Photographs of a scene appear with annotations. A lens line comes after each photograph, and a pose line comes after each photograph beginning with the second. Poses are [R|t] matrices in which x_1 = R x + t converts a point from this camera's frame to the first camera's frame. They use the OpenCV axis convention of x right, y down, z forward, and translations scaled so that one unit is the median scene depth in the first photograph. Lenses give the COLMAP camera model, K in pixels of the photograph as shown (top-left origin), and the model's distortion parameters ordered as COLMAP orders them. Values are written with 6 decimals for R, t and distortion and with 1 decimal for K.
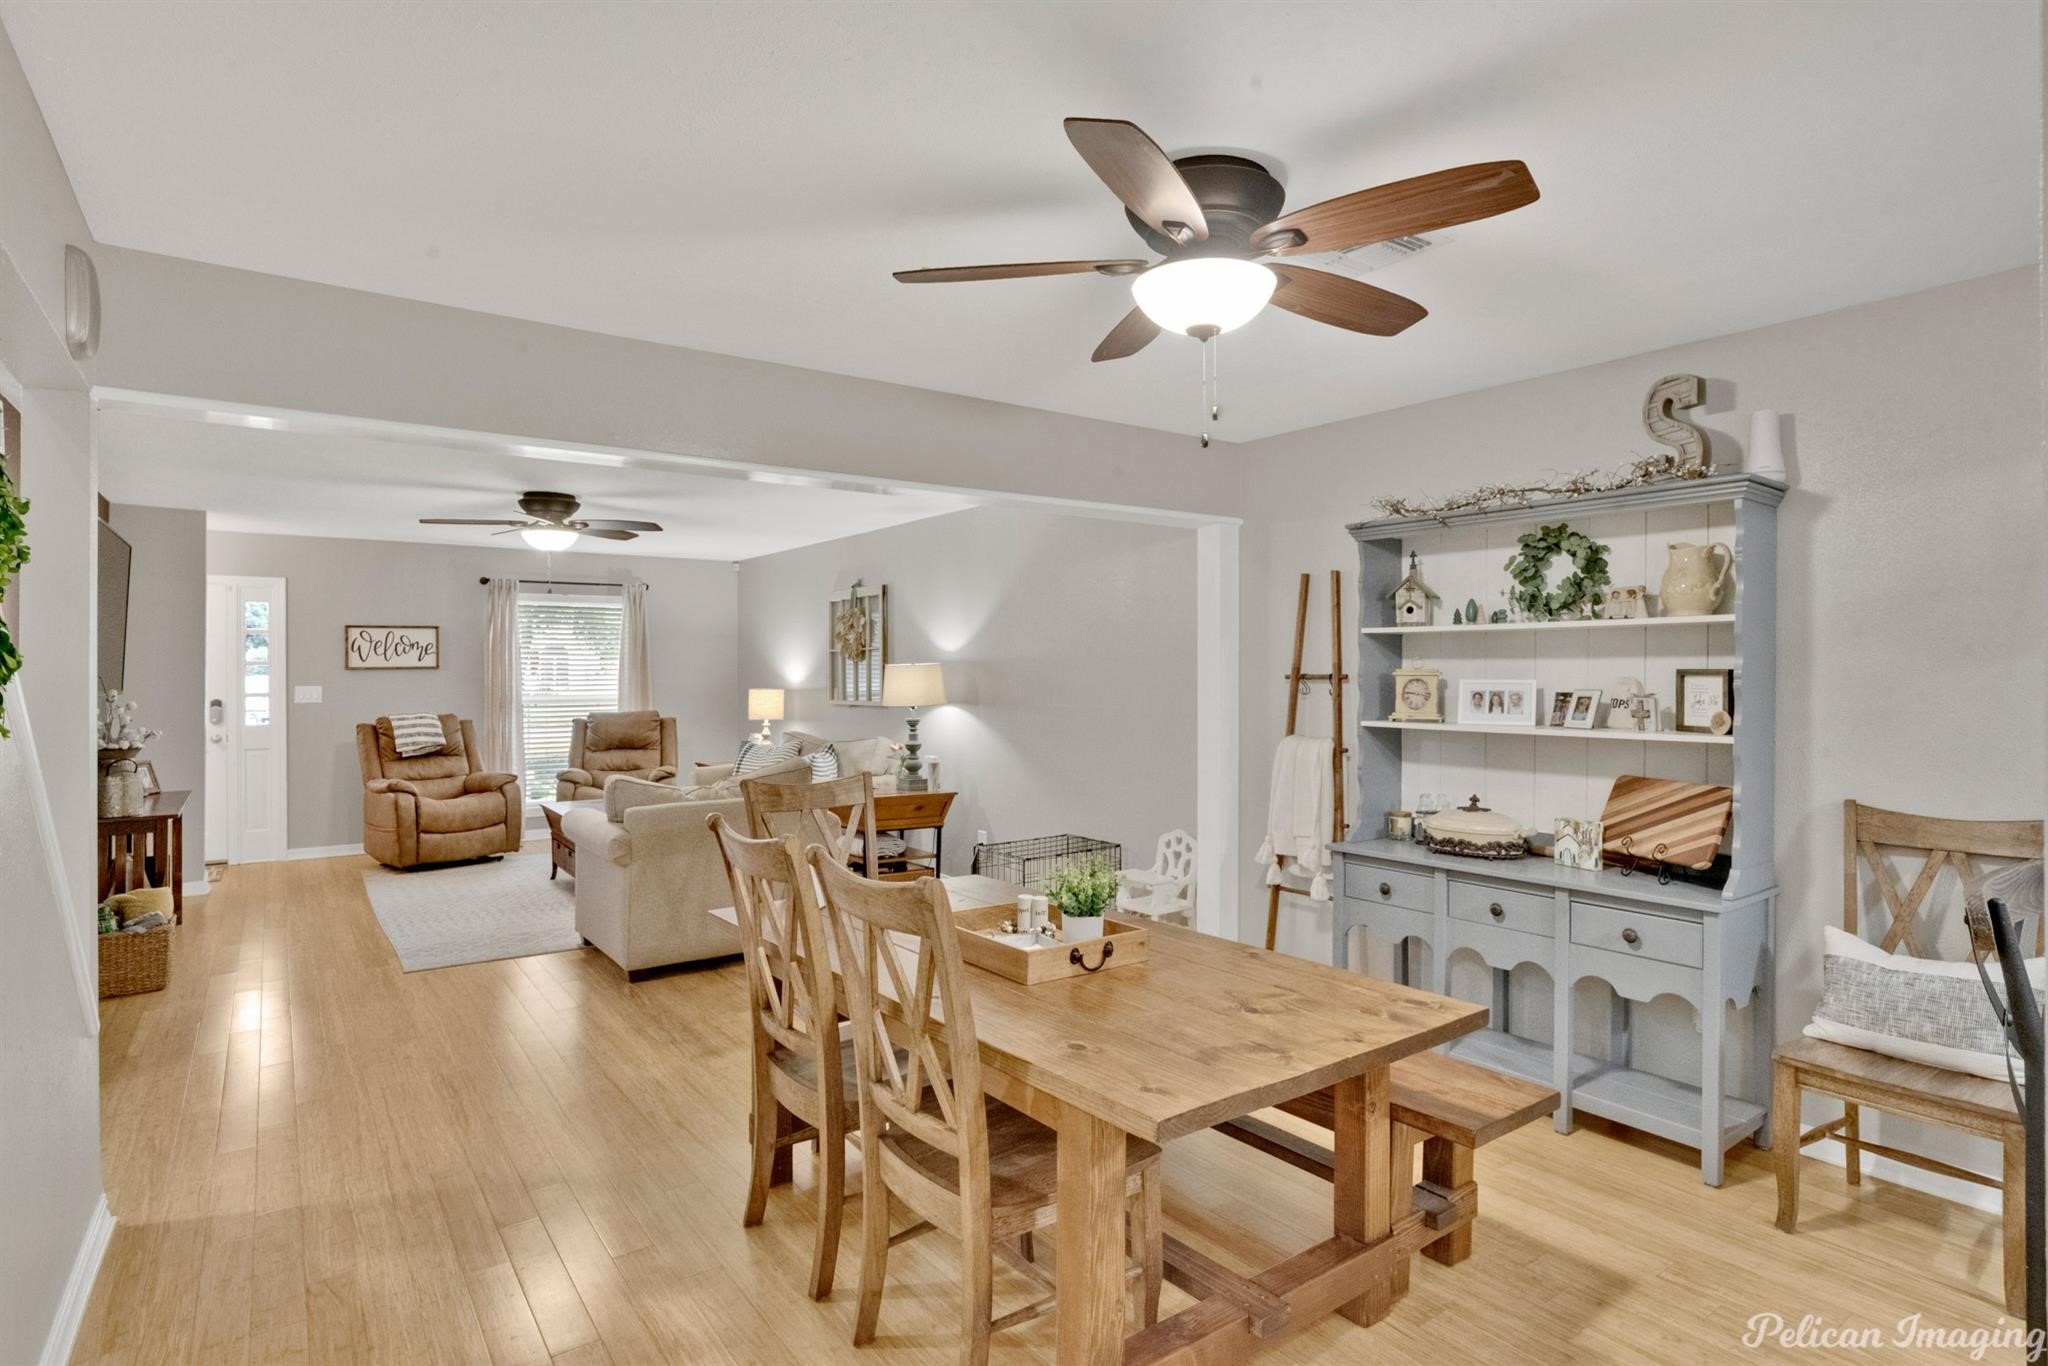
lens RADIAL K [[1051.0, 0, 1028.3], [0, 1051.0, 664.5], [0, 0, 1]] dist [-0.049231, 0.009345]
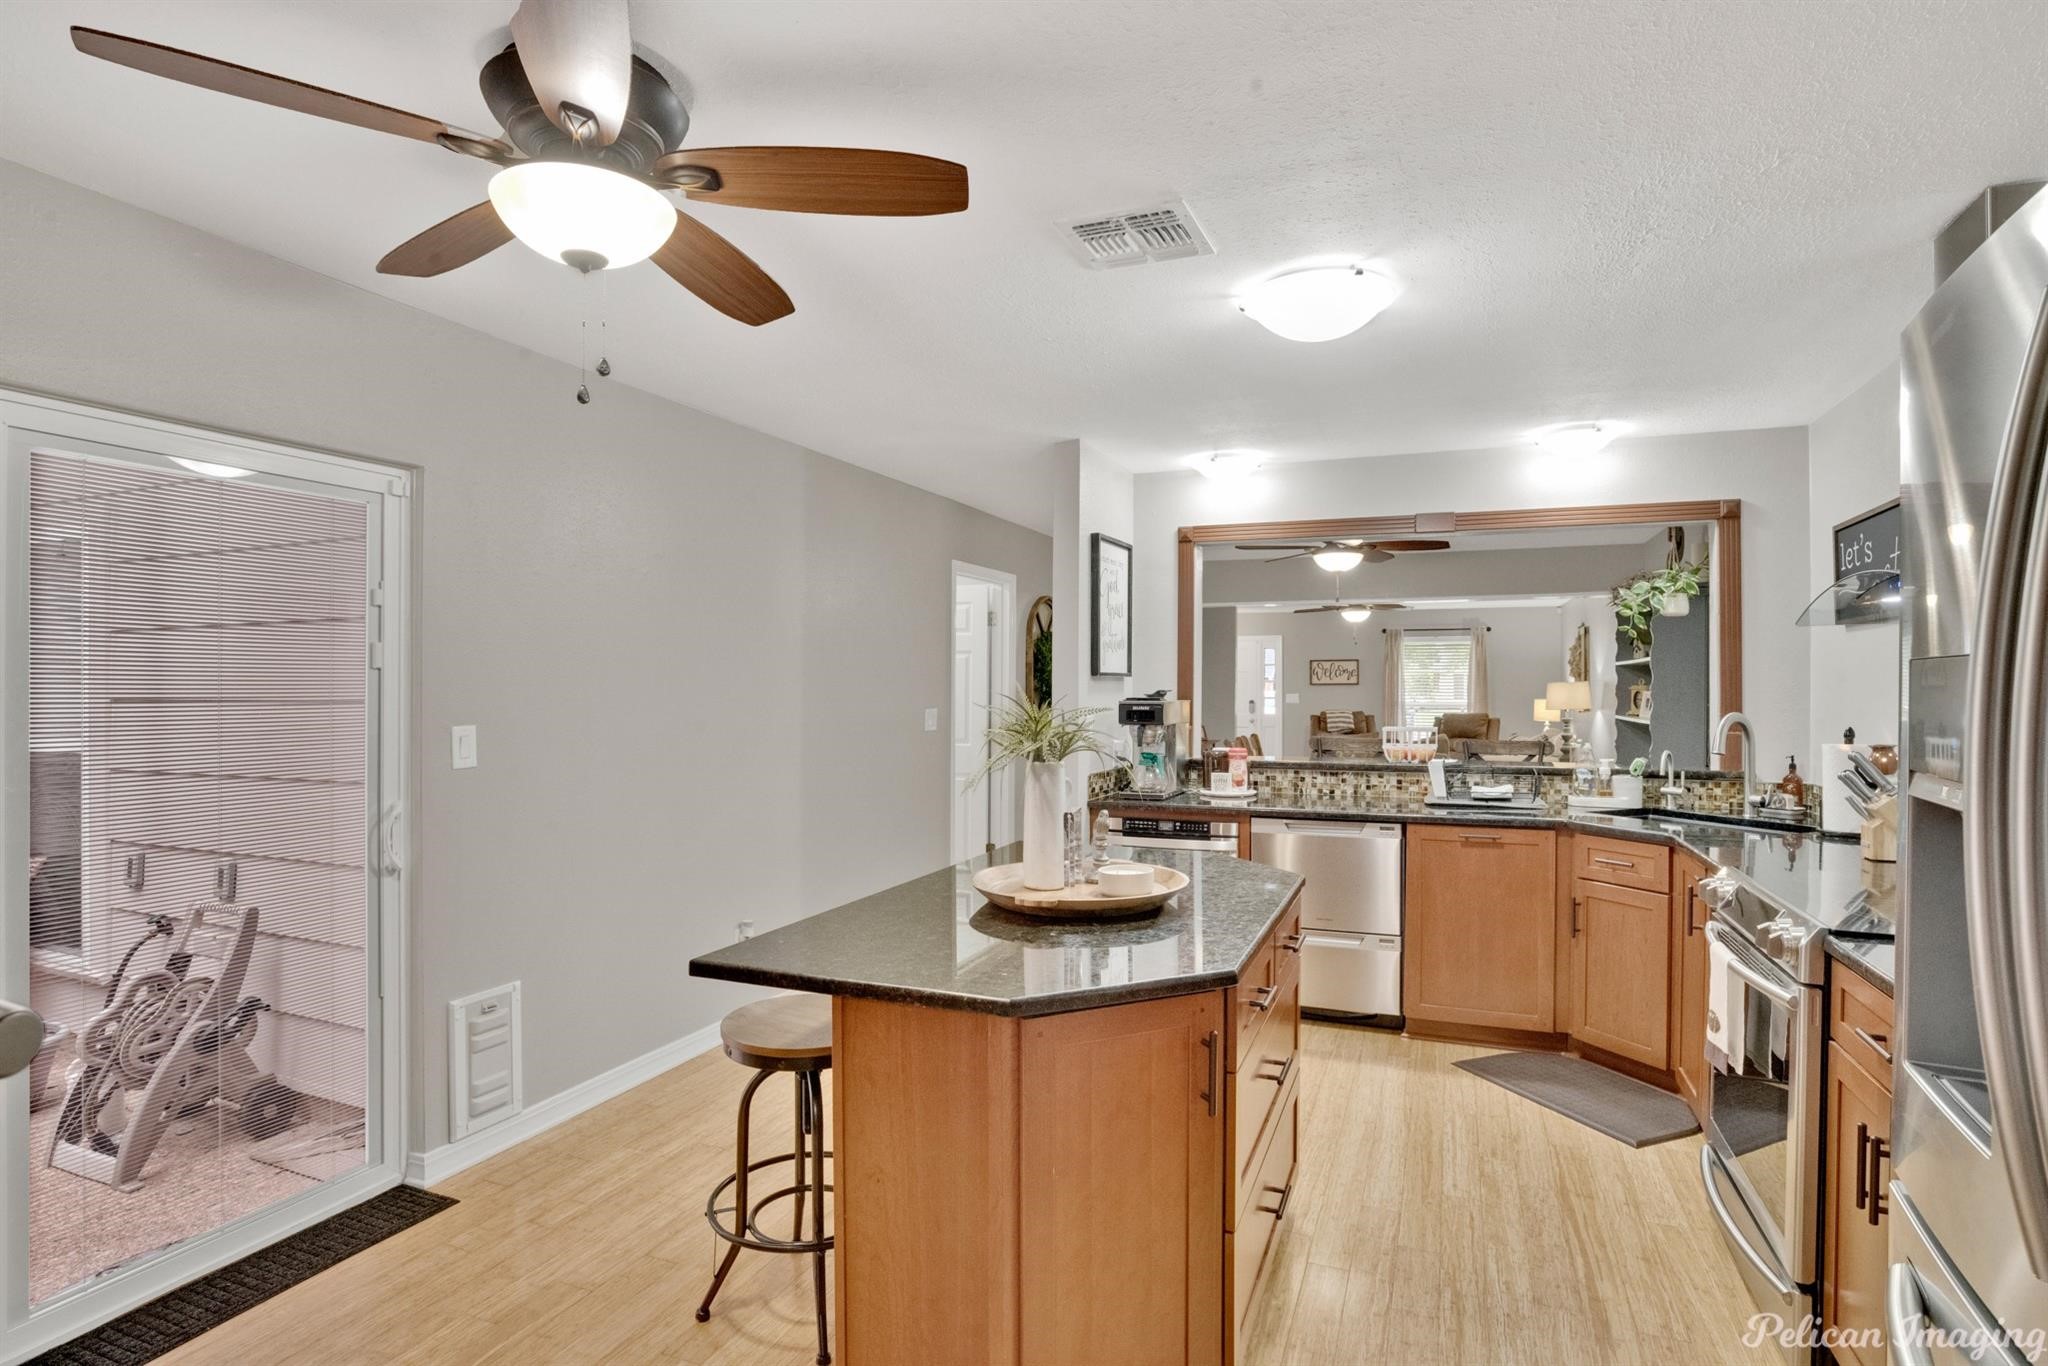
lens RADIAL K [[1051.0, 0, 1041.8], [0, 1051.0, 680.3], [0, 0, 1]] dist [-0.049231, 0.009345]
pose [[0.532082, -0.001430, -0.846691, 0.658893], [0.000262, 0.999999, -0.001524, -0.000379], [0.846693, 0.000589, 0.532082, -0.377990]]
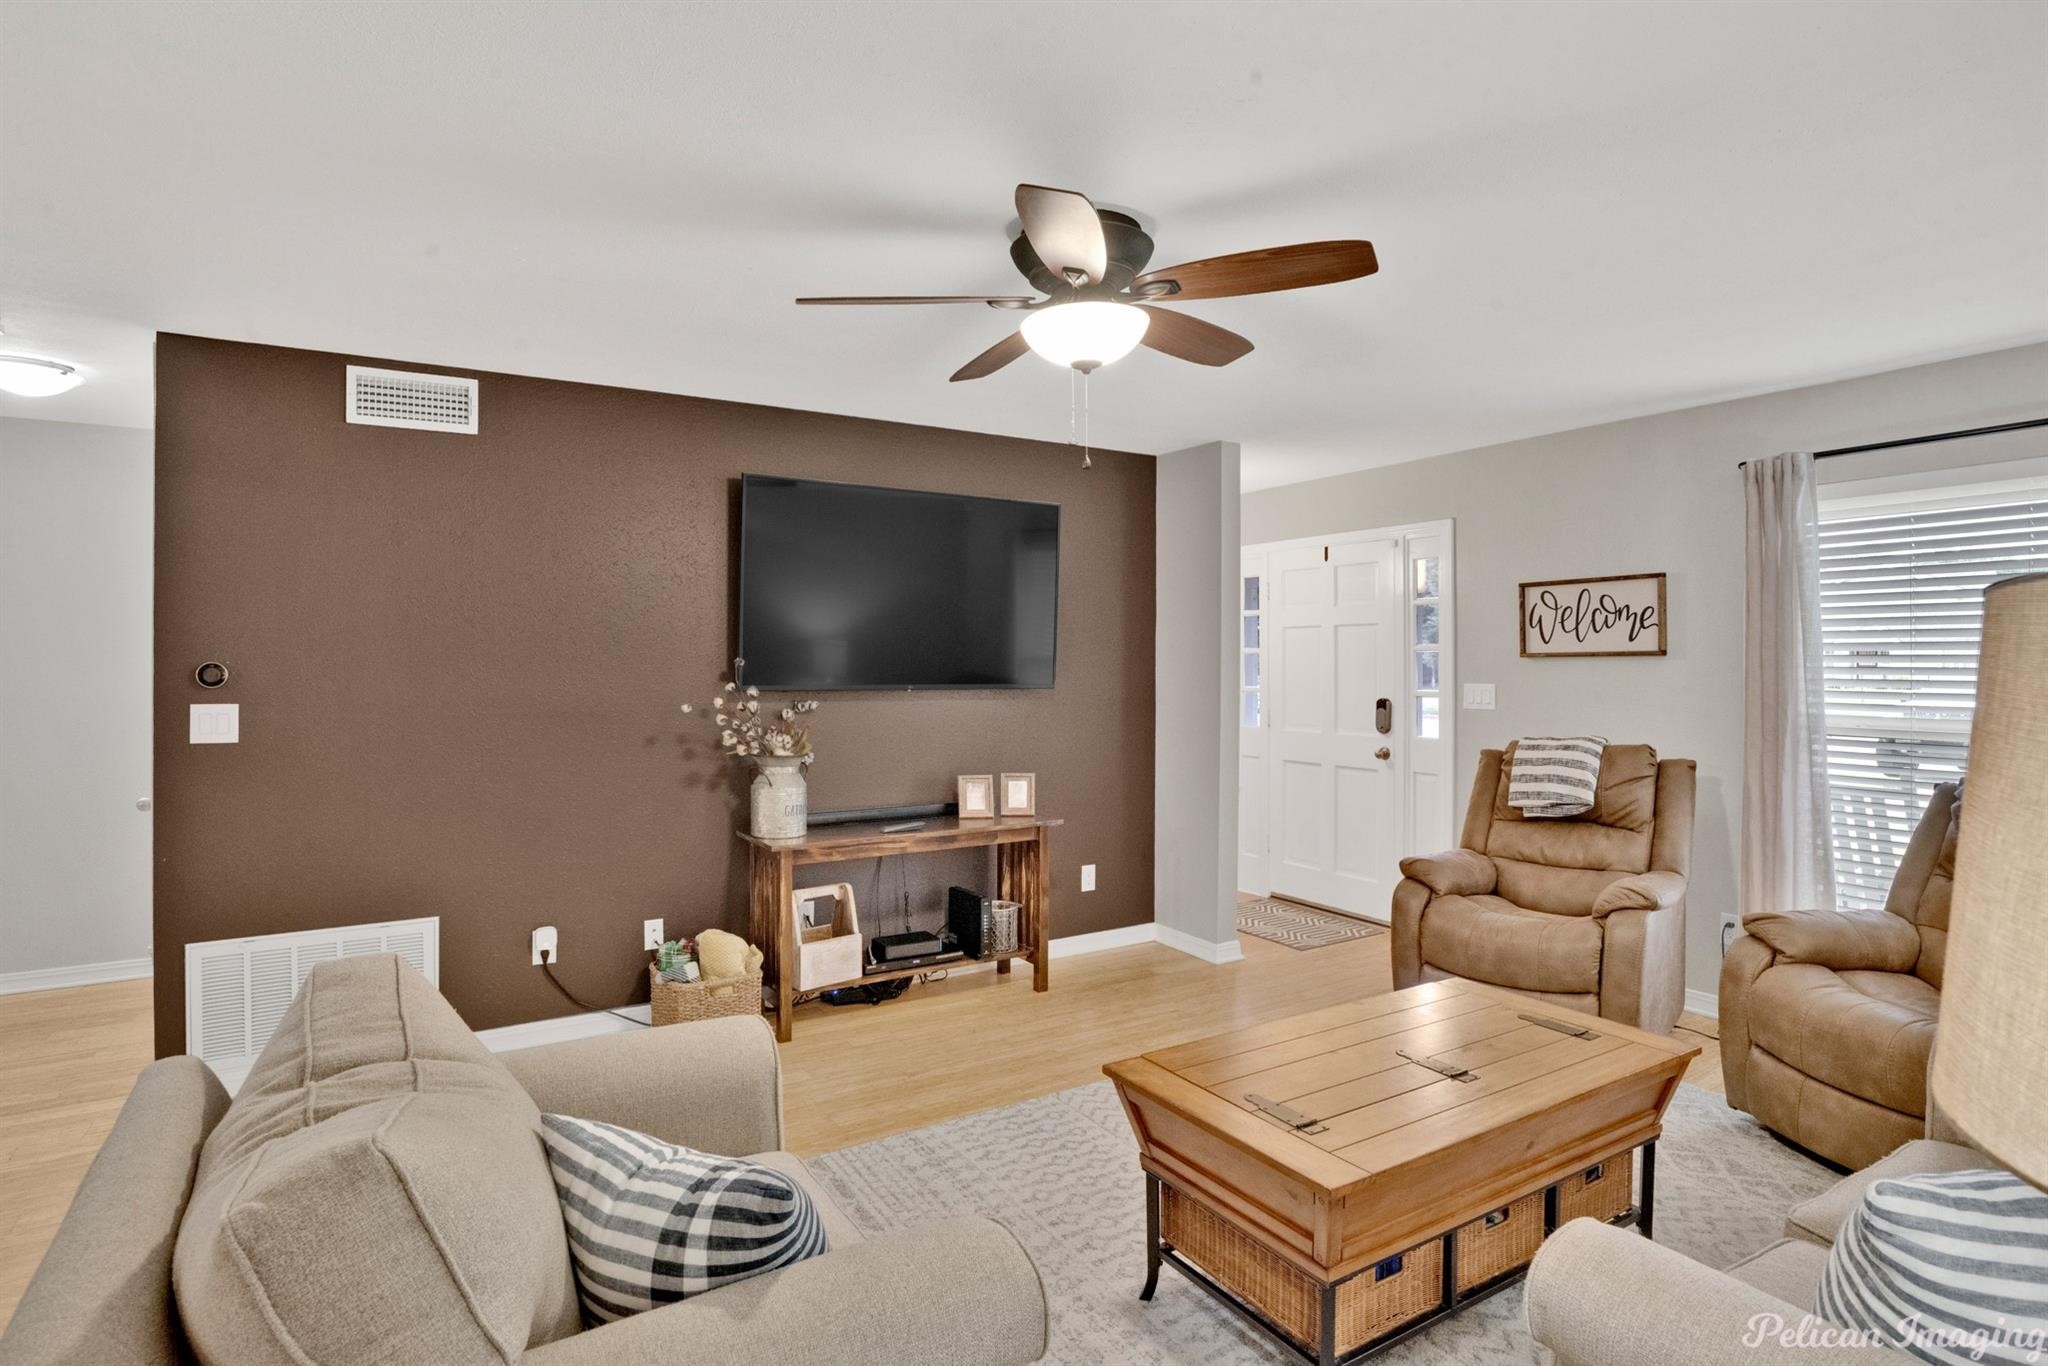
lens RADIAL K [[1051.0, 0, 1017.4], [0, 1051.0, 649.0], [0, 0, 1]] dist [-0.049231, 0.009345]
pose [[-0.083858, -0.009217, -0.996435, -0.033217], [0.006565, 0.999930, -0.009801, 0.004086], [0.996456, -0.007364, -0.083791, 0.795005]]
